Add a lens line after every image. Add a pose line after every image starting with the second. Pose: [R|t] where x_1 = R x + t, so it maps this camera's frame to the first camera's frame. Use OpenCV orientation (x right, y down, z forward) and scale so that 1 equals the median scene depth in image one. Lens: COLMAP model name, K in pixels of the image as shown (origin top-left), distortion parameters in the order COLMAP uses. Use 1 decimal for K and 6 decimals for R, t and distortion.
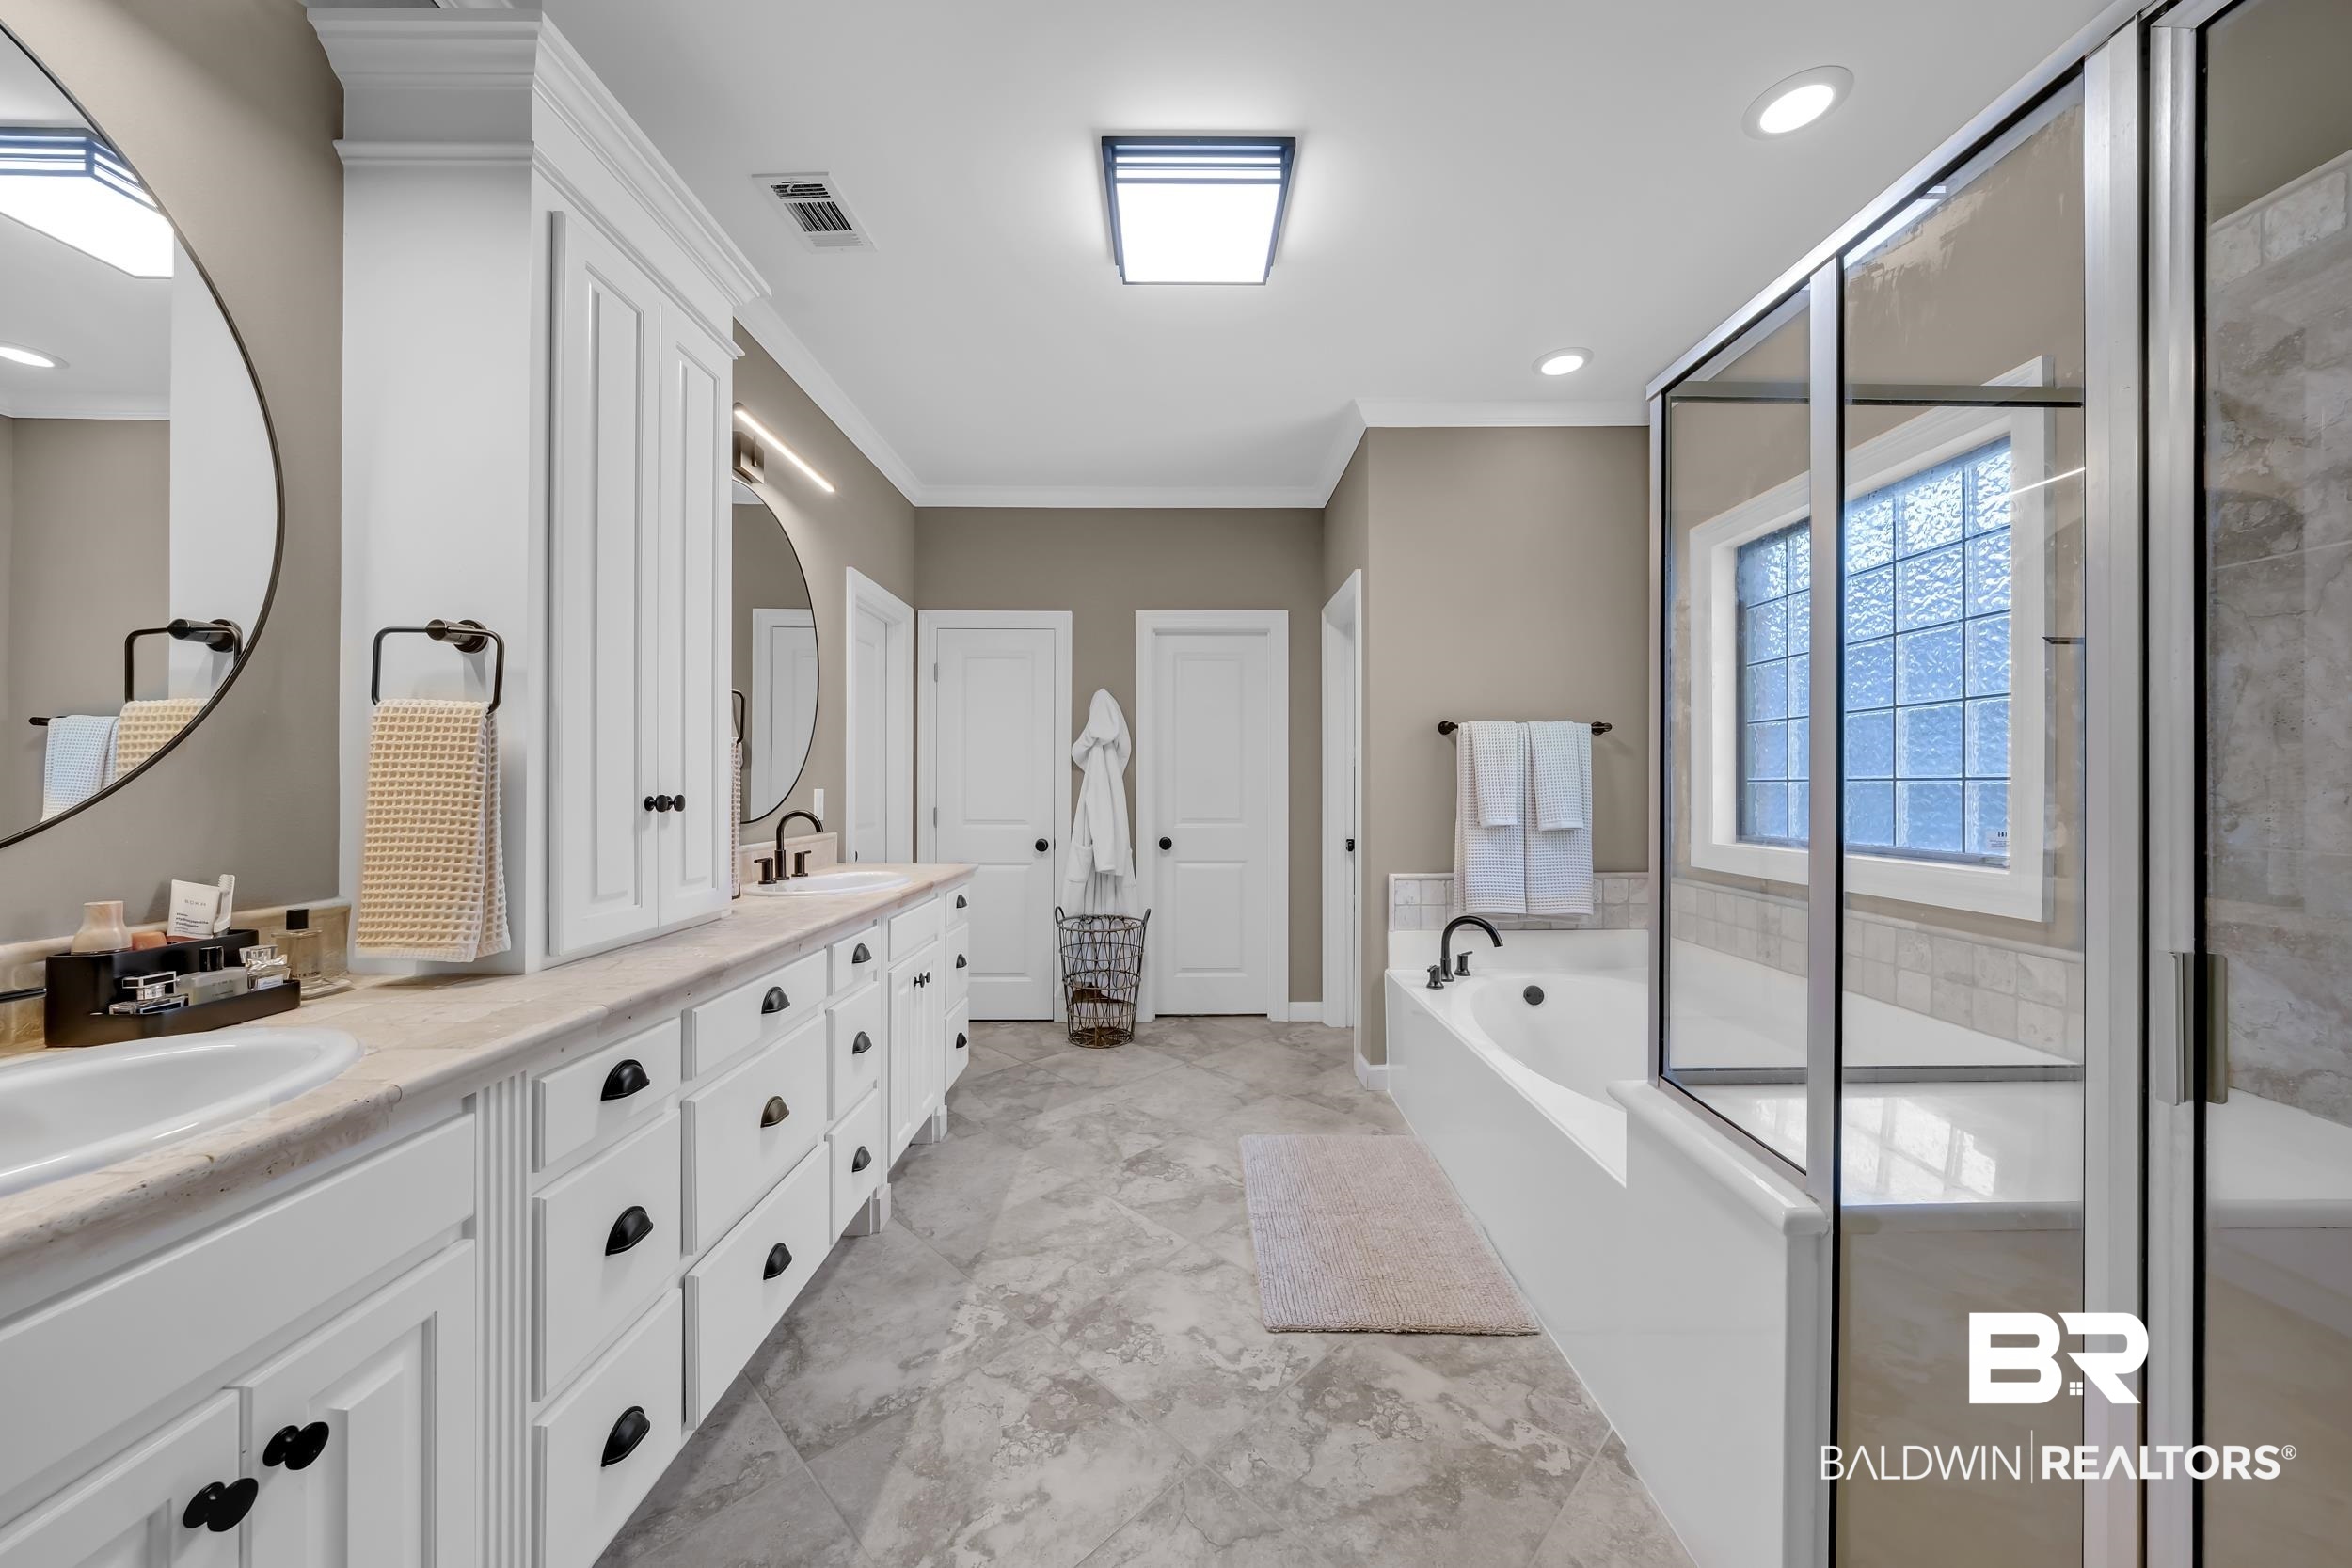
lens RADIAL K [[817.1, 0, 1176.0], [0, 817.1, 784.0], [0, 0, 1]] dist [-0.001198, -0.000408]
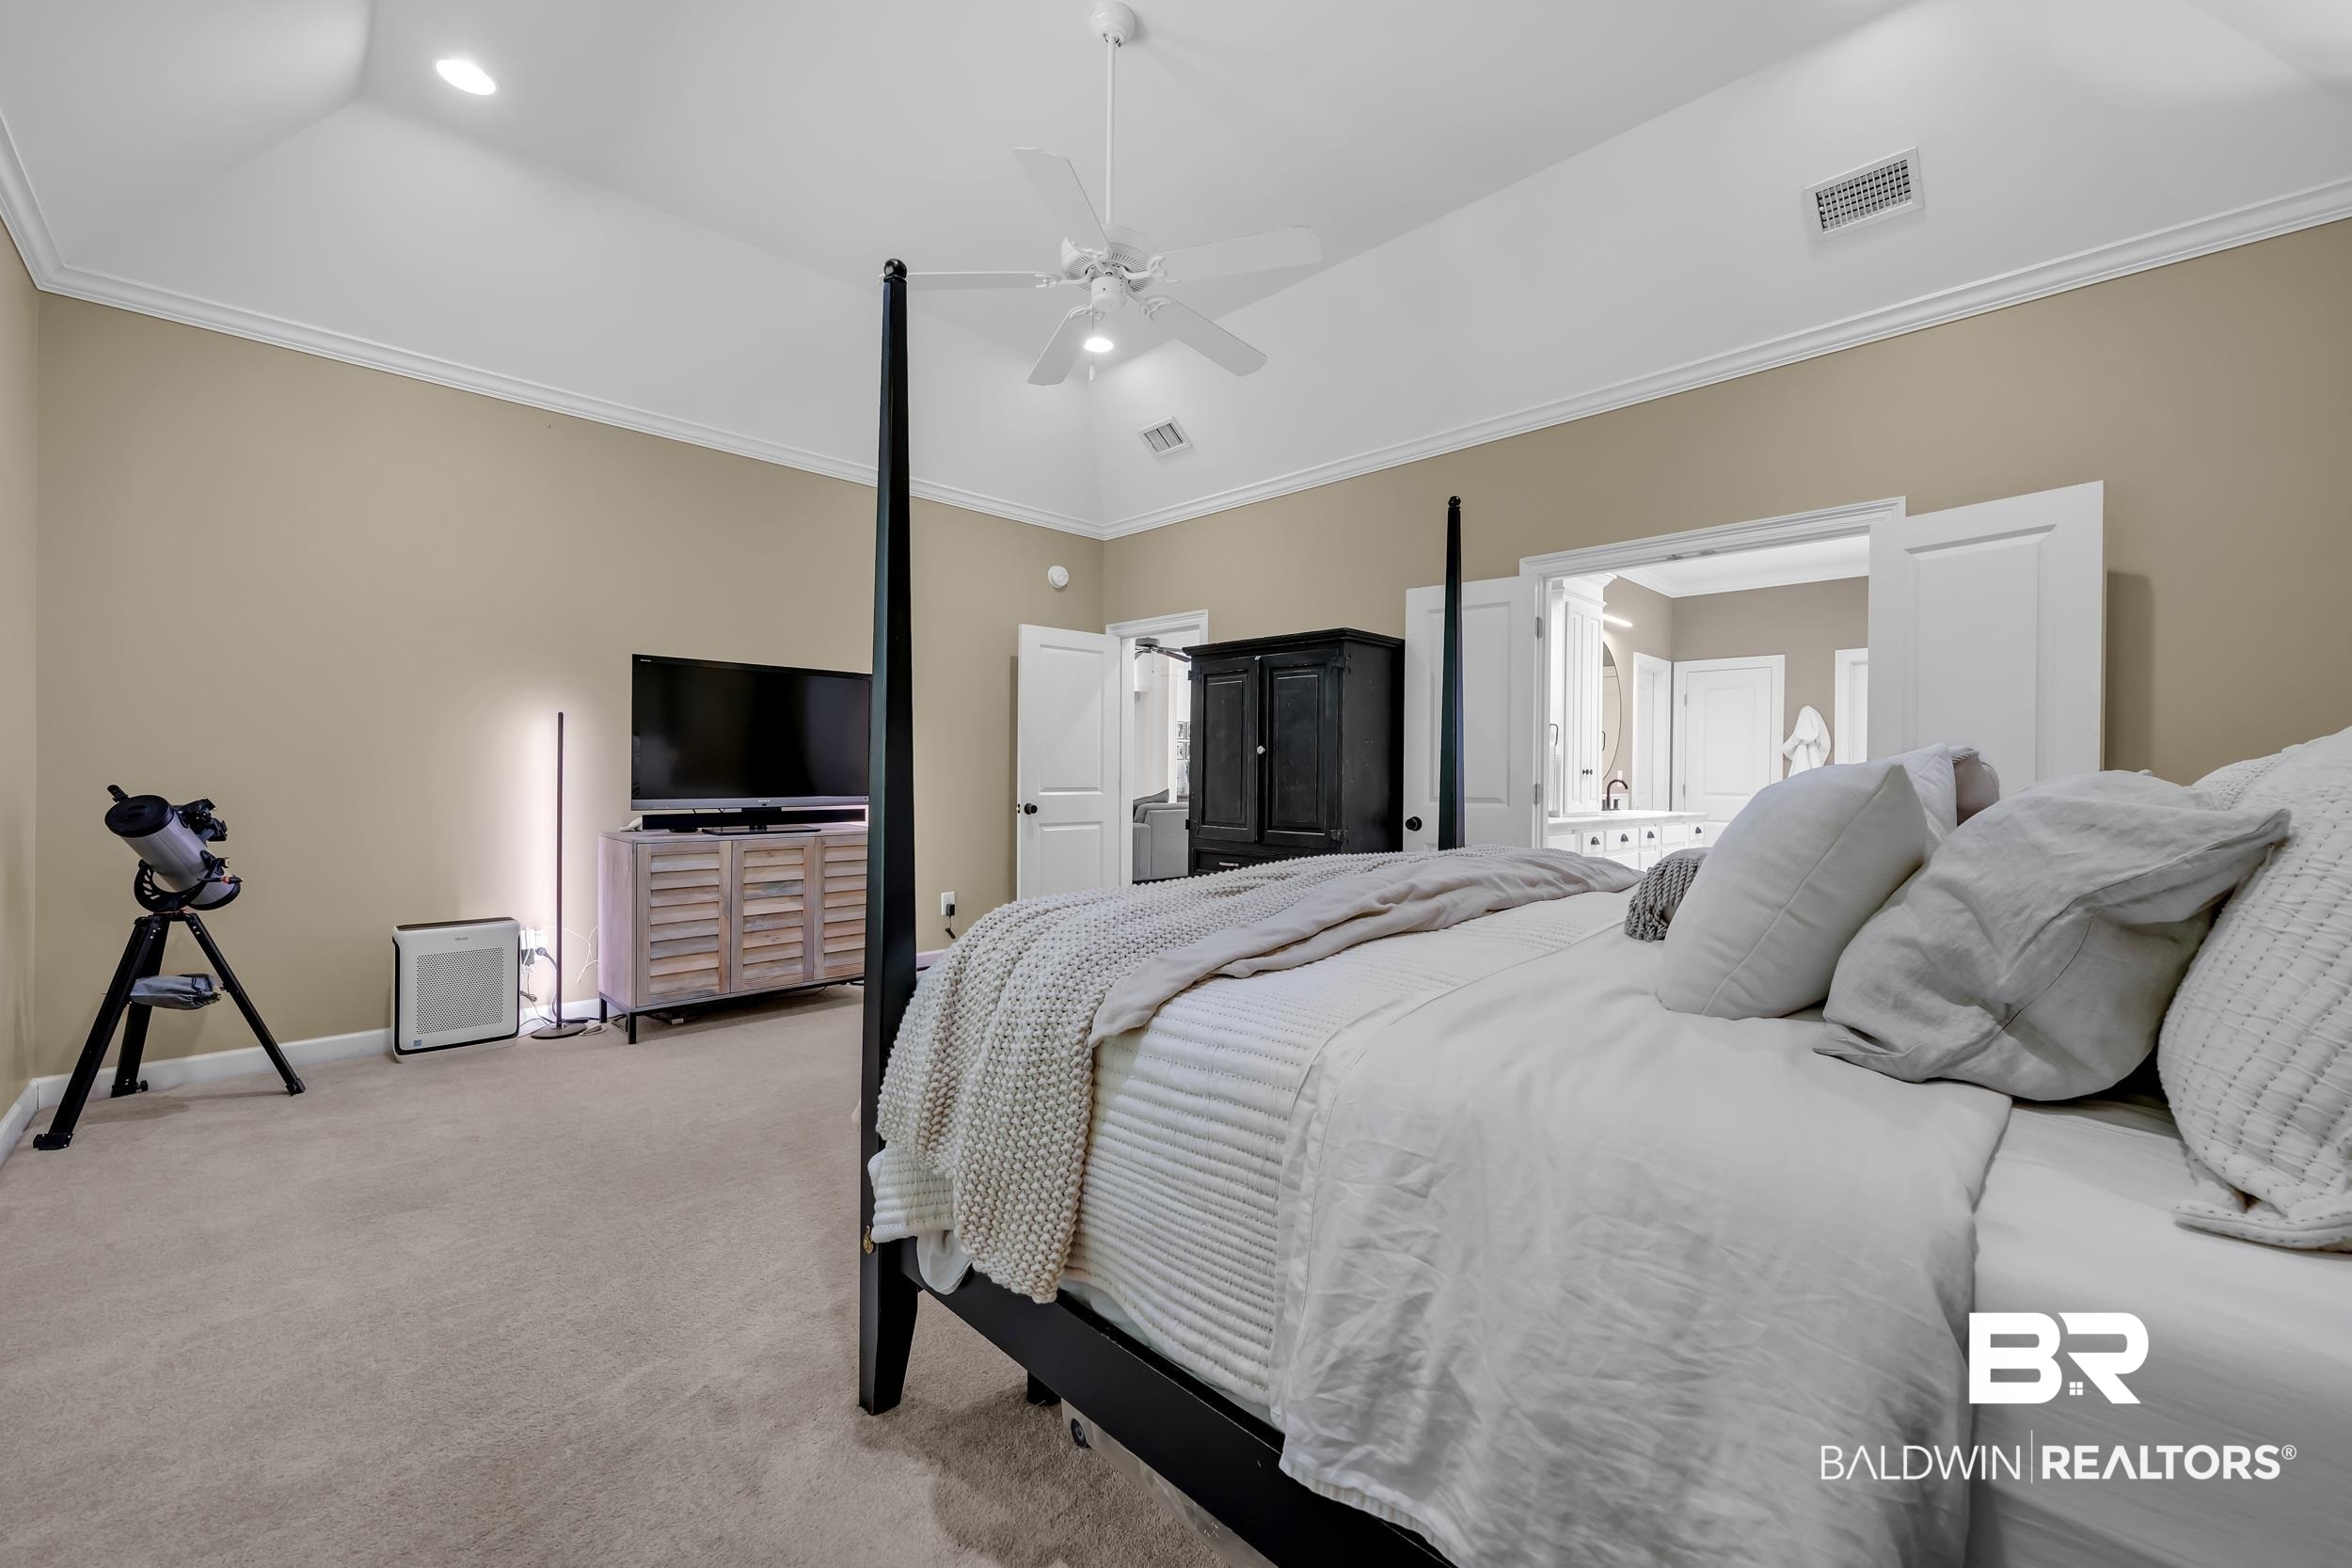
lens RADIAL K [[946.9, 0, 1176.0], [0, 946.9, 784.0], [0, 0, 1]] dist [-0.001758, -0.000295]
pose [[0.711868, 0.010886, -0.702228, 0.699075], [-0.008023, 0.999941, 0.007369, 0.050325], [0.702267, 0.000388, 0.711914, -2.384088]]
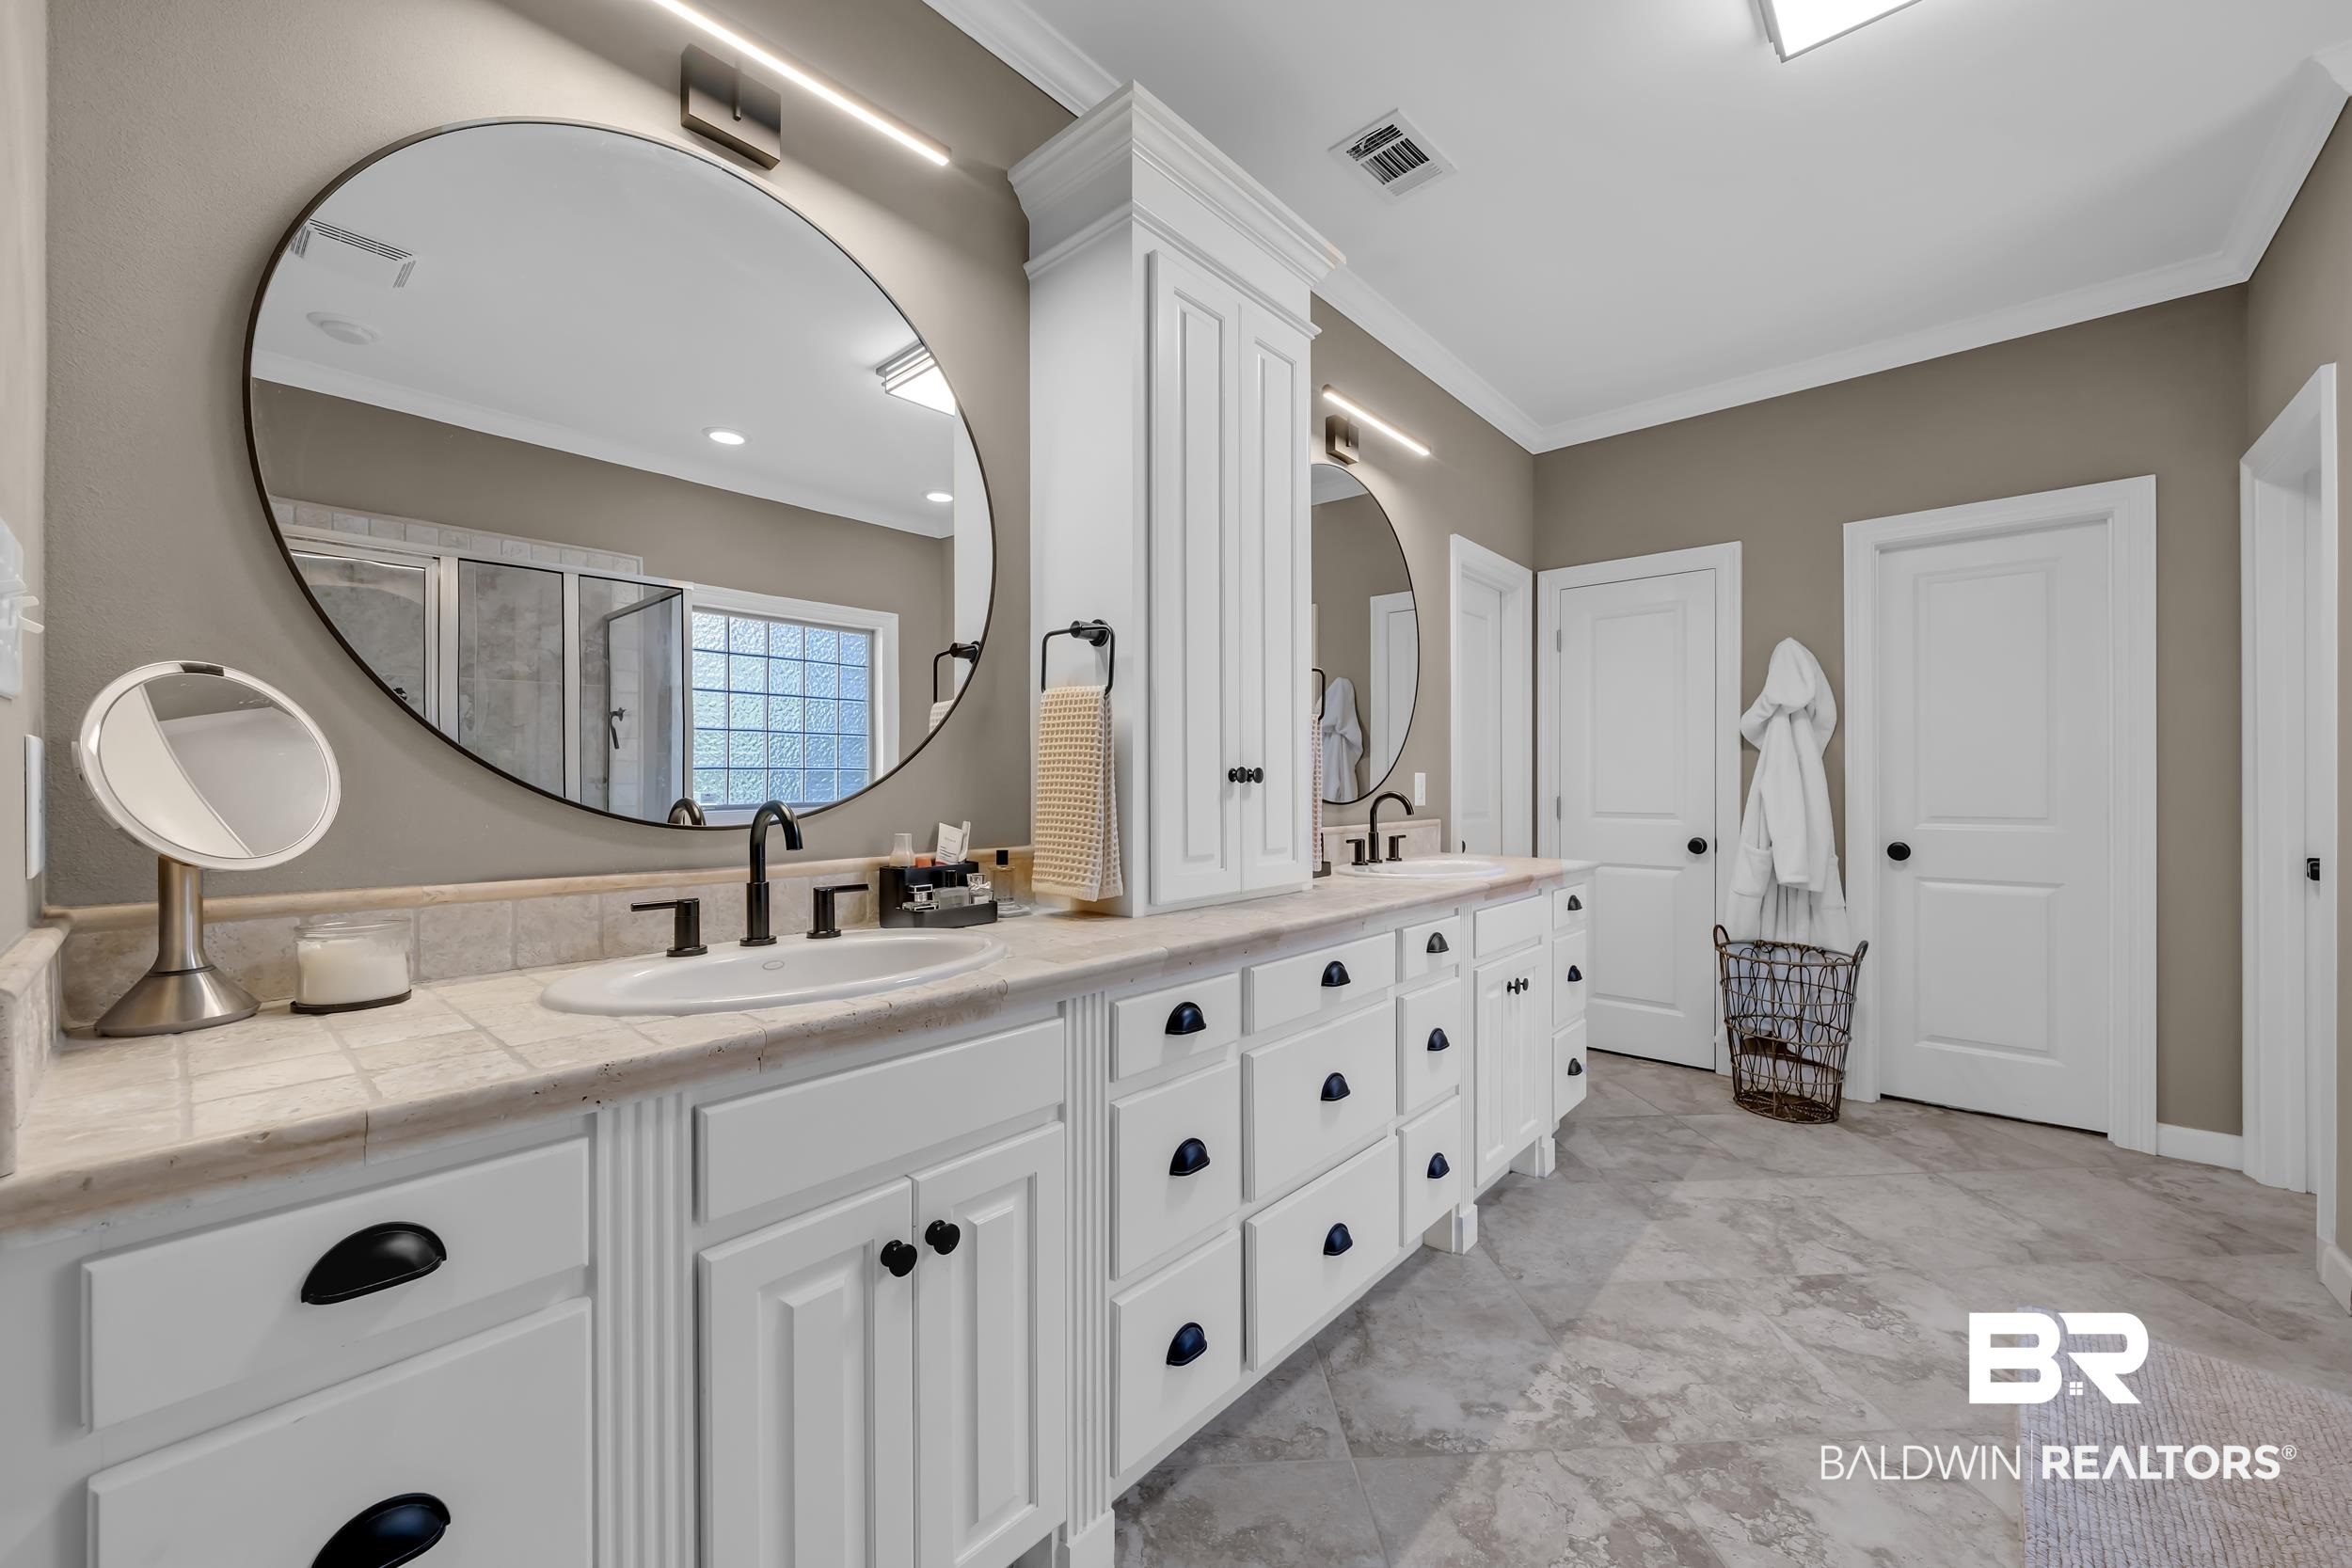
lens RADIAL K [[889.8, 0, 1184.0], [0, 889.8, 785.8], [0, 0, 1]] dist [-0.000225, -0.000106]
pose [[0.751266, -0.000112, -0.659999, 0.070587], [0.003150, 0.999989, 0.003416, 0.029581], [0.659992, -0.004645, 0.751258, 0.068724]]
